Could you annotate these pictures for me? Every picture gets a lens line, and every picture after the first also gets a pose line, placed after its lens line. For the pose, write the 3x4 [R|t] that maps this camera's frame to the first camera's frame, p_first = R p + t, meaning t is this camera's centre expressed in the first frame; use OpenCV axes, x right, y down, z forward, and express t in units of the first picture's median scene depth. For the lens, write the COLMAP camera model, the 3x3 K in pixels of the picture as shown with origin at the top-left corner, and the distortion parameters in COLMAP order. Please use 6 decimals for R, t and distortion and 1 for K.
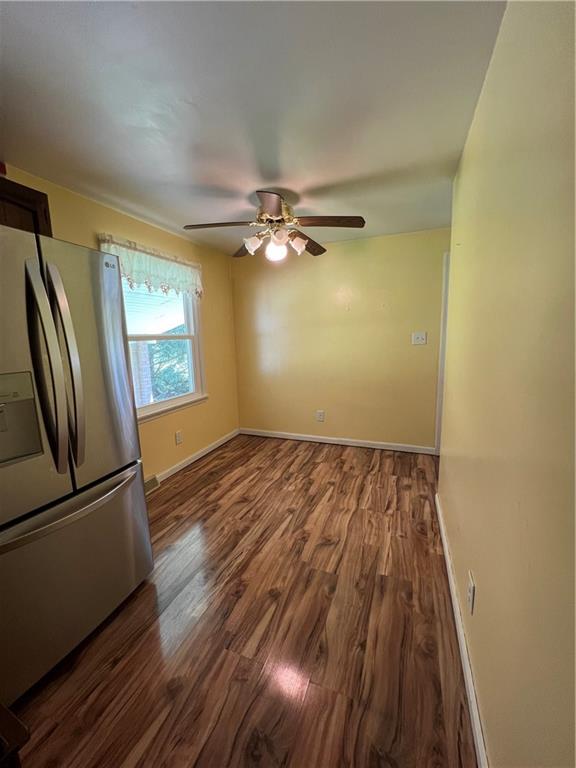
lens RADIAL K [[309.9, 0, 288.8], [0, 309.9, 383.9], [0, 0, 1]] dist [0.002157, -0.000196]
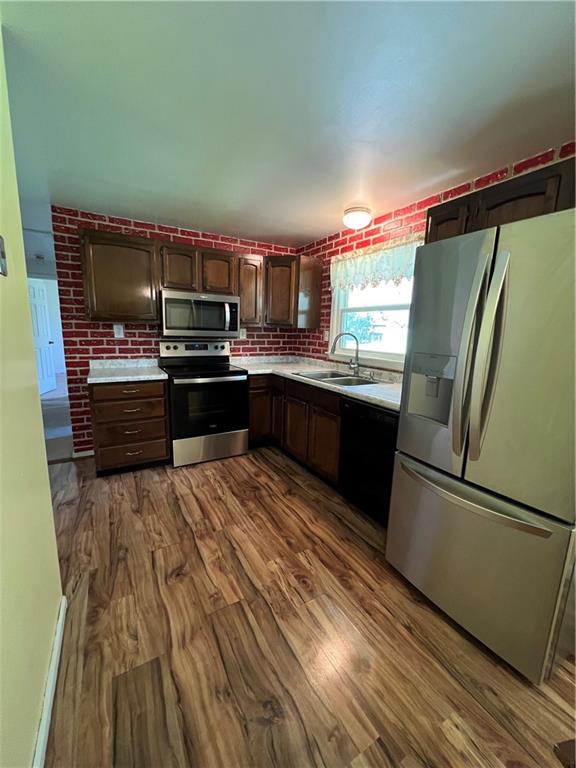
lens RADIAL K [[309.9, 0, 288.8], [0, 309.9, 383.9], [0, 0, 1]] dist [0.002157, -0.000196]
pose [[-0.628374, 0.144785, -0.764319, 0.214569], [-0.133836, 0.947756, 0.289564, -0.089803], [0.766312, 0.284248, -0.576167, 0.555488]]
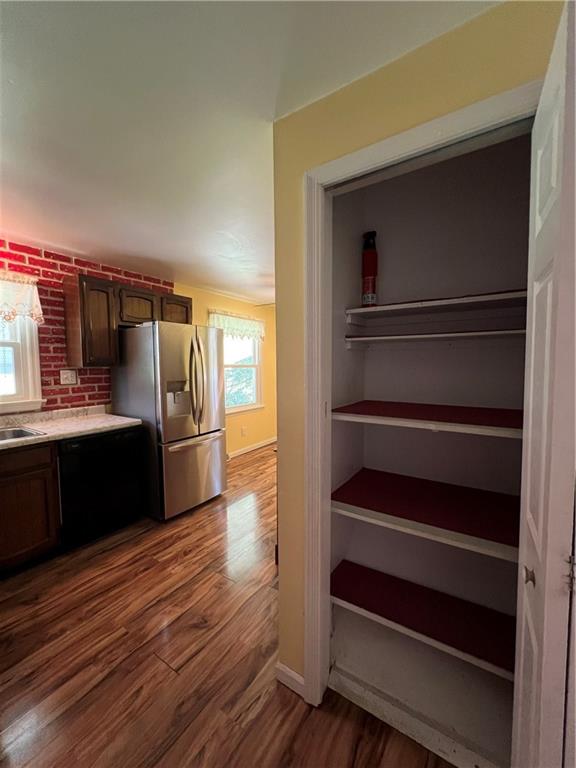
lens RADIAL K [[309.9, 0, 288.8], [0, 309.9, 383.9], [0, 0, 1]] dist [0.002157, -0.000196]
pose [[0.978420, 0.033925, -0.203824, 0.204348], [-0.052422, 0.994911, -0.086045, 0.073385], [0.199868, 0.094873, 0.975219, -0.575534]]
